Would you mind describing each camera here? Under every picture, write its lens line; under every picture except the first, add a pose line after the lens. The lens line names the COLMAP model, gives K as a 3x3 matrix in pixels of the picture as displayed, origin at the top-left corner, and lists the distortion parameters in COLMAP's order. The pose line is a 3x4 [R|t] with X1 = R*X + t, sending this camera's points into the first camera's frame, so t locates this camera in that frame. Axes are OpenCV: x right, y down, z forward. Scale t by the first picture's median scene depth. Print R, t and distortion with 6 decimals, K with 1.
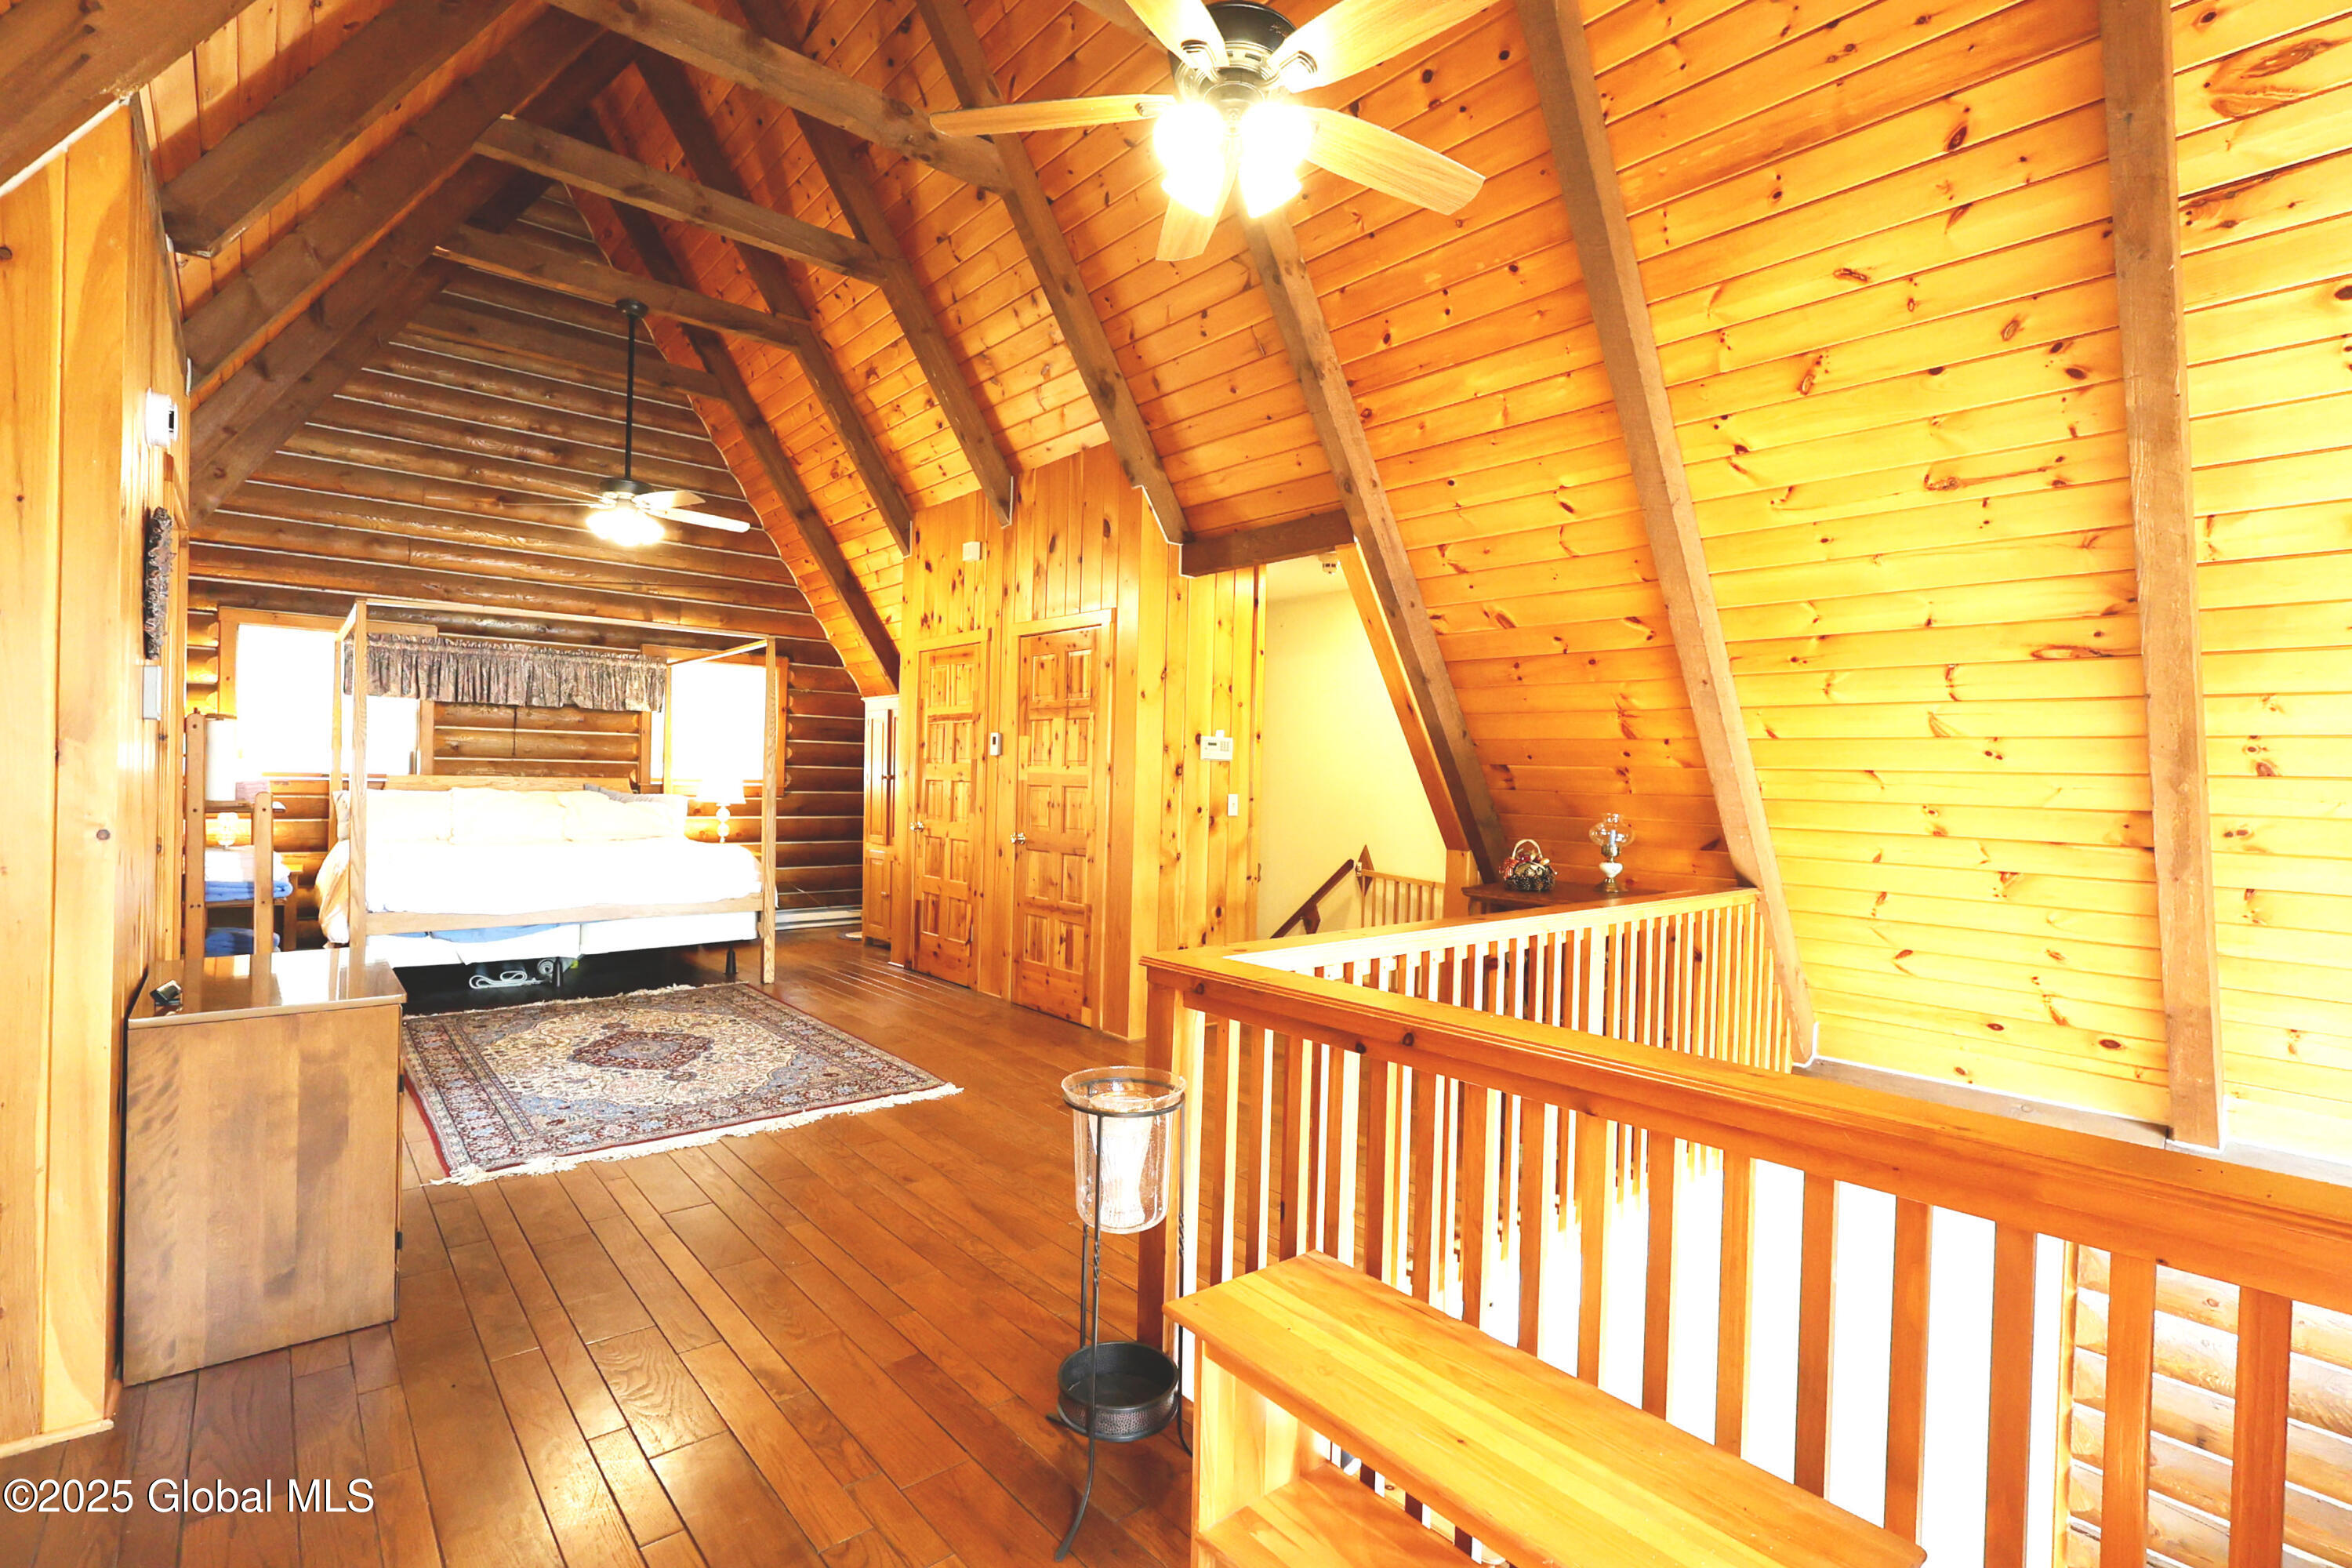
lens RADIAL K [[1080.3, 0, 1175.7], [0, 1080.3, 789.6], [0, 0, 1]] dist [-0.002355, 0.000792]
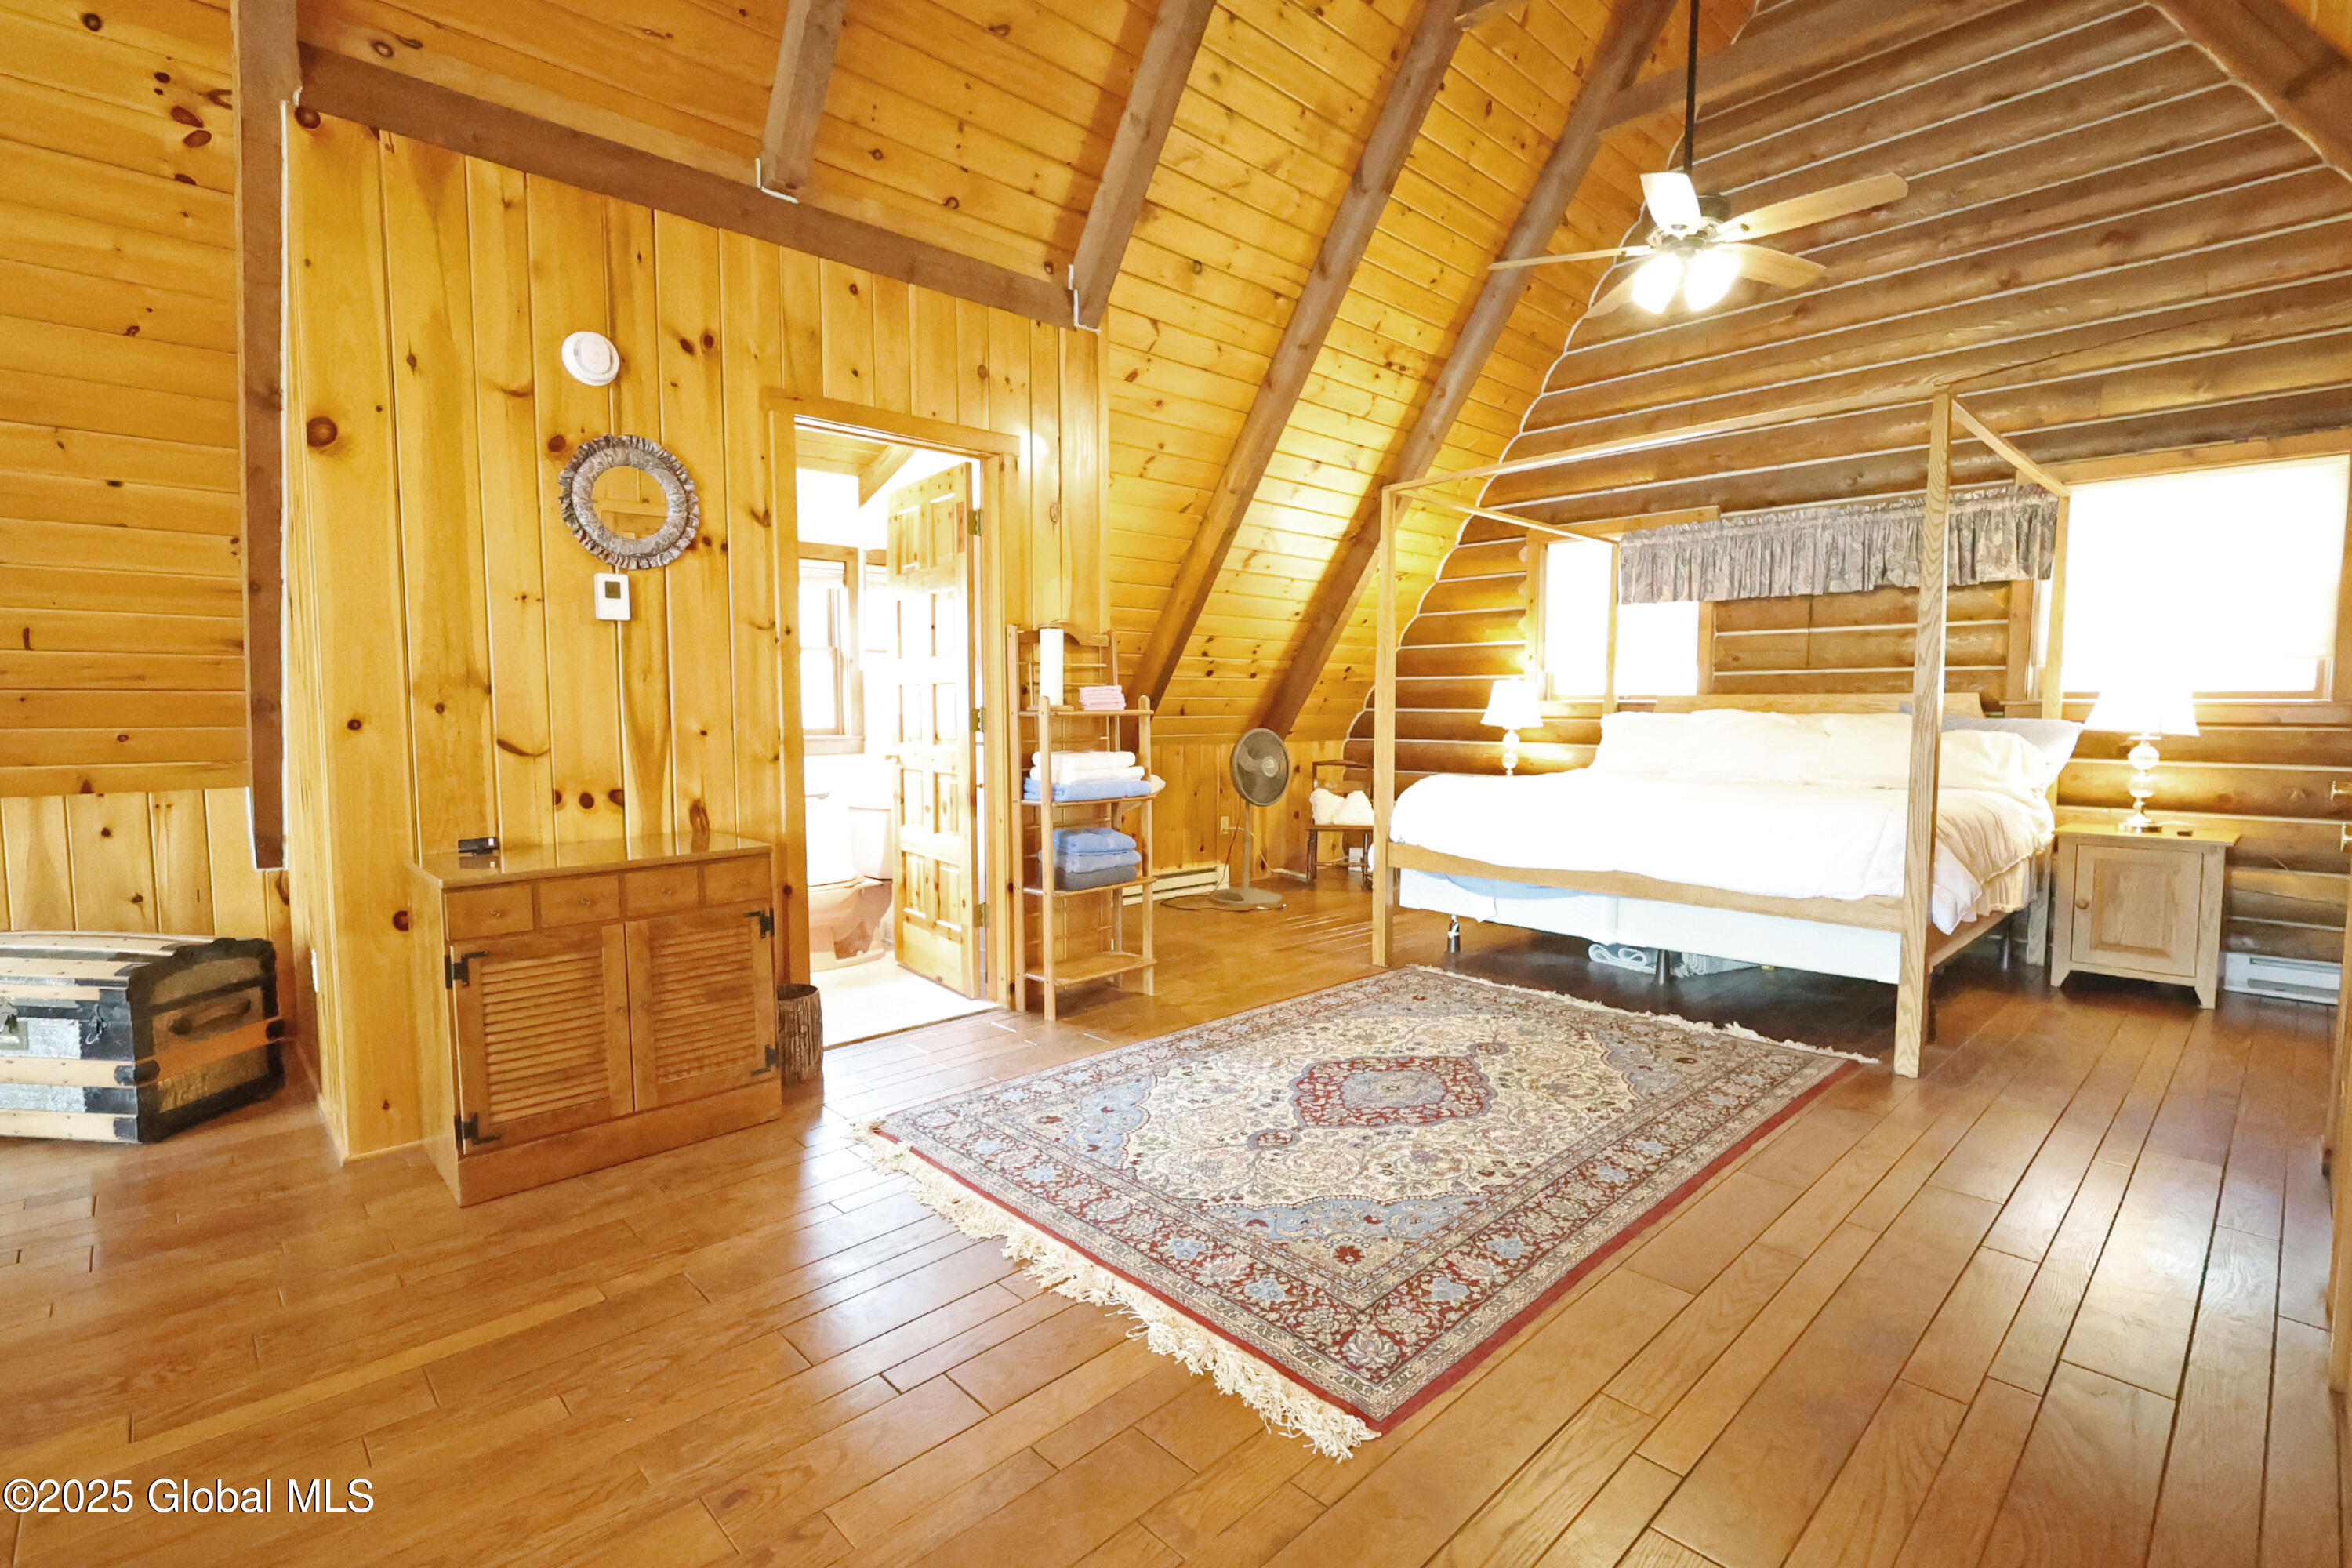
lens RADIAL K [[1080.3, 0, 1177.8], [0, 1080.3, 787.4], [0, 0, 1]] dist [-0.002355, 0.000792]
pose [[0.053300, 0.052575, -0.997194, 0.106431], [-0.010912, 0.998584, 0.052066, 0.019845], [0.998519, 0.008106, 0.053798, 0.624919]]
